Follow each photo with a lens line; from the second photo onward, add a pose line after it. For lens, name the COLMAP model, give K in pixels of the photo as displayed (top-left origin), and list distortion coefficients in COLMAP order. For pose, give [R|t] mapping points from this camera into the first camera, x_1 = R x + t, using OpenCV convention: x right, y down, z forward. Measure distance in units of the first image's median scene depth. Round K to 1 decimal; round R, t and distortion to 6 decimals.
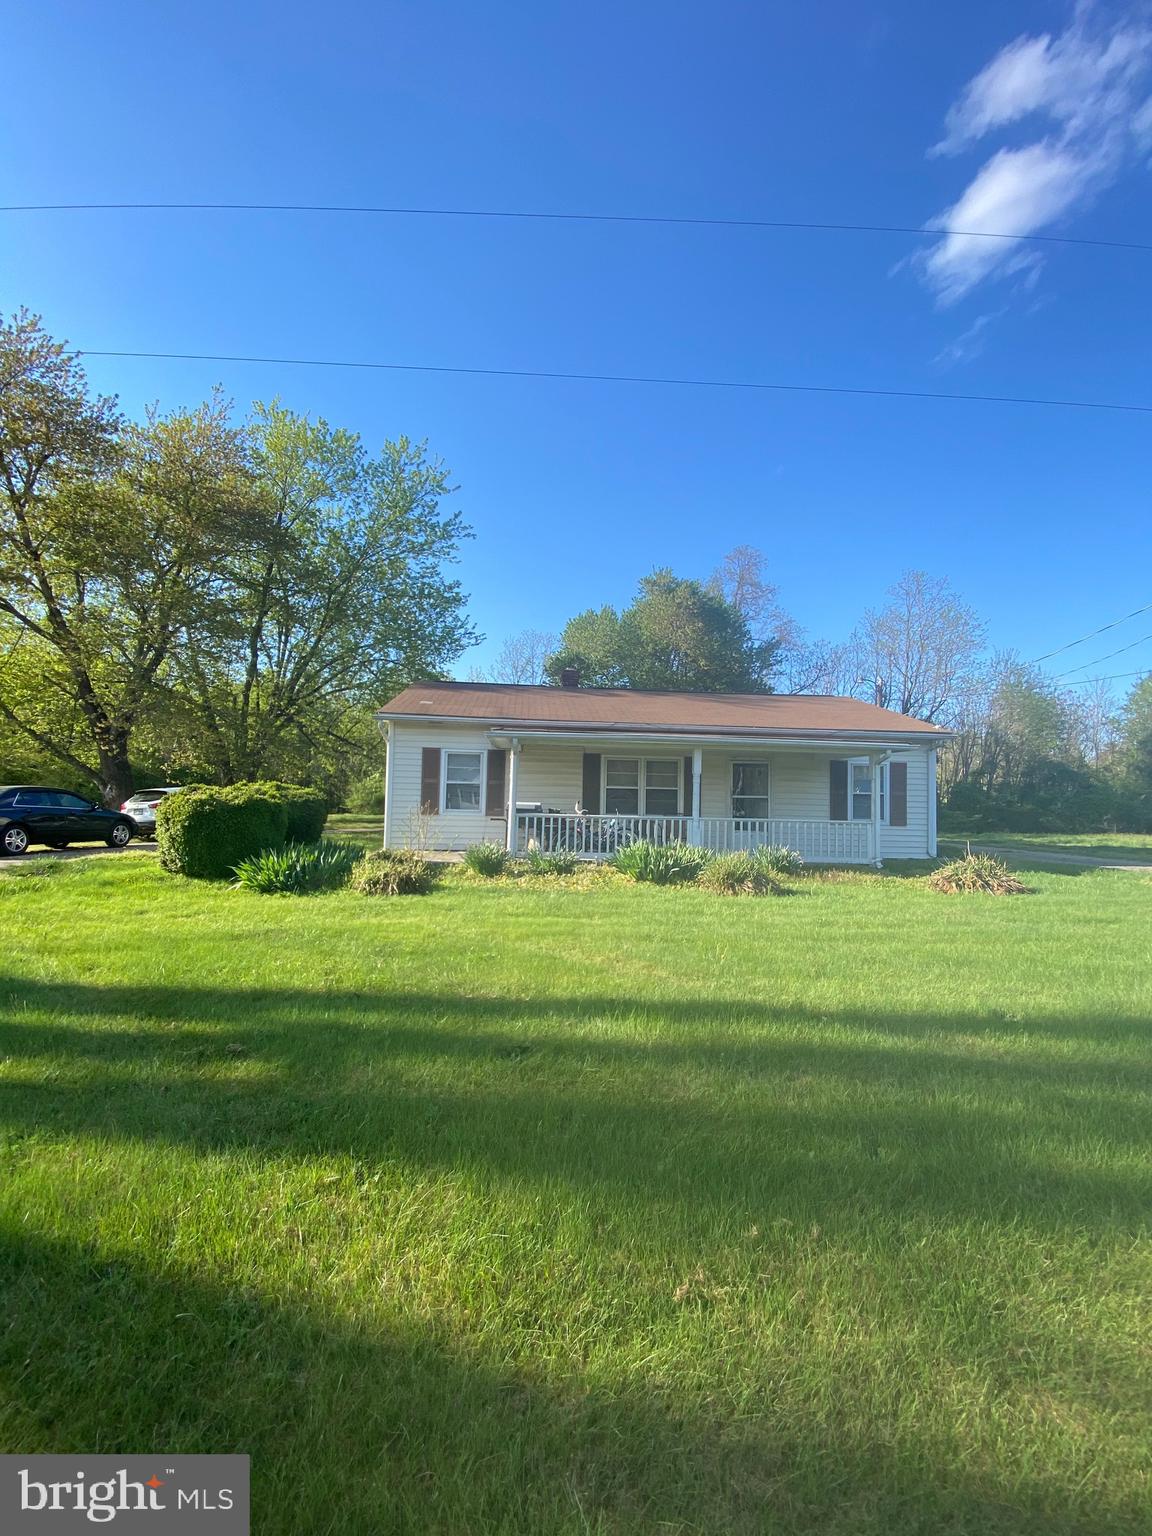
lens RADIAL K [[624.9, 0, 576.0], [0, 624.9, 768.0], [0, 0, 1]] dist [0.021086, -0.021635]
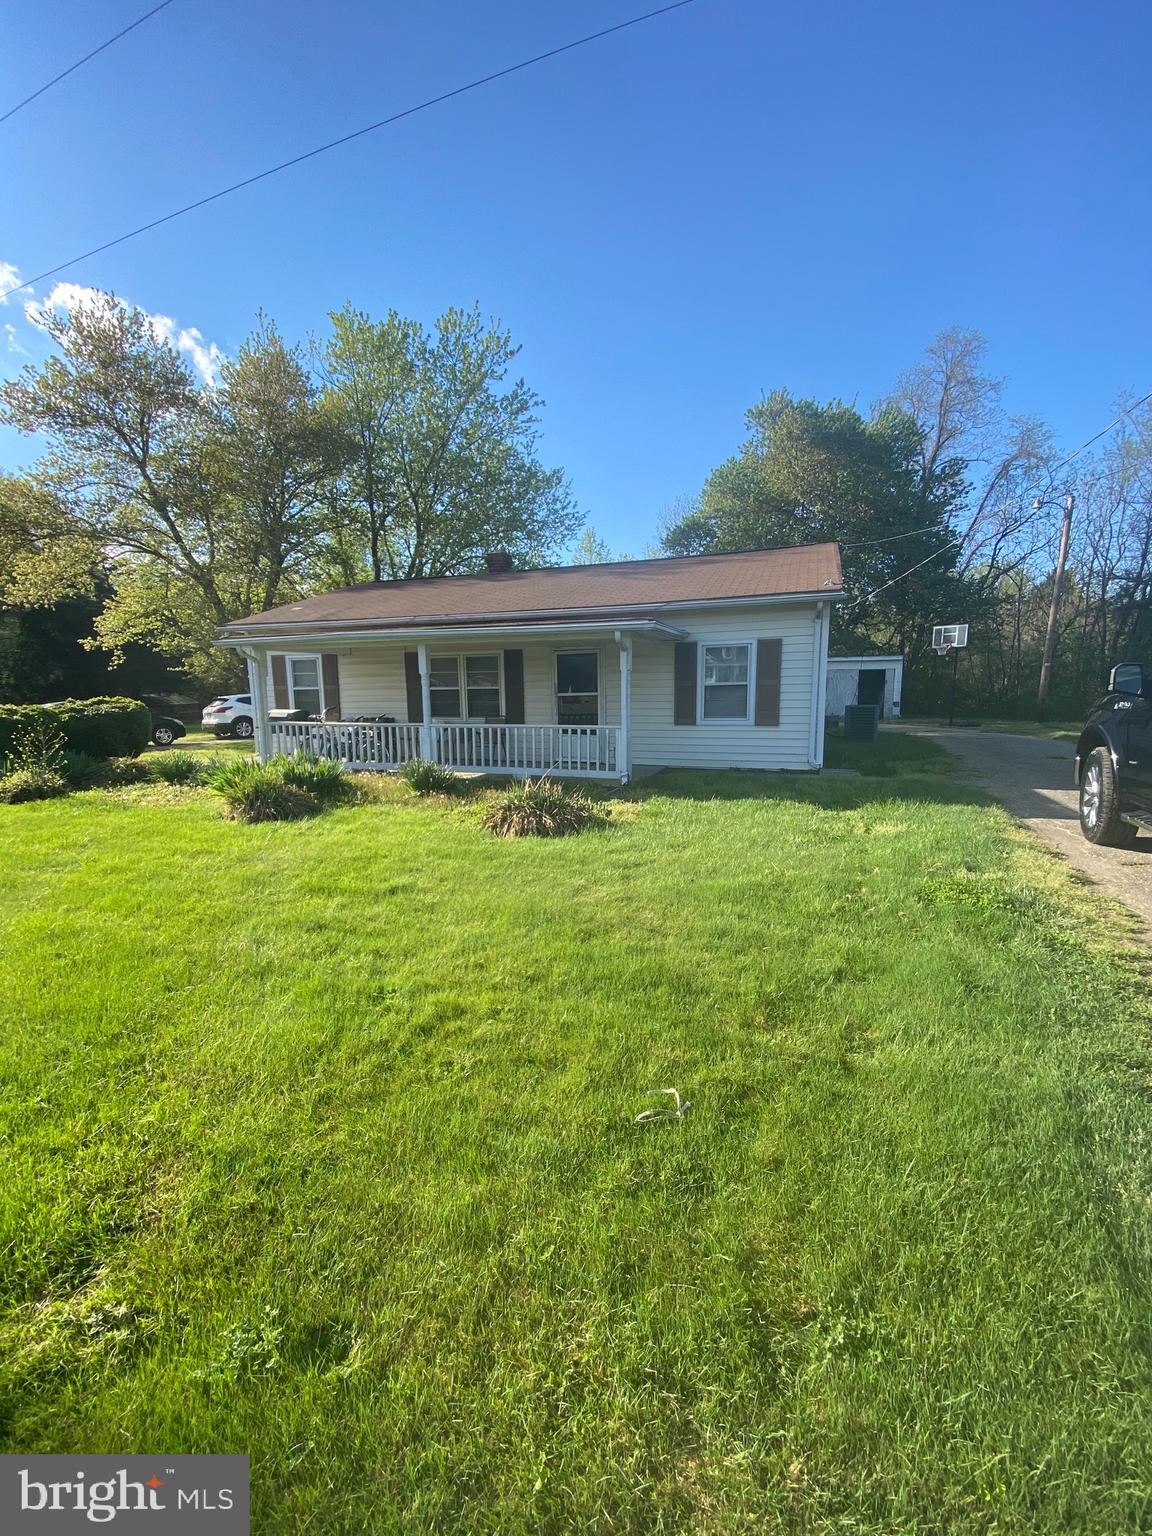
lens RADIAL K [[628.5, 0, 576.0], [0, 628.5, 768.0], [0, 0, 1]] dist [0.019592, -0.020897]
pose [[0.908225, 0.017864, -0.418100, 0.620618], [0.058525, 0.983848, 0.169168, 0.001639], [0.414369, -0.178112, 0.892510, 0.230969]]
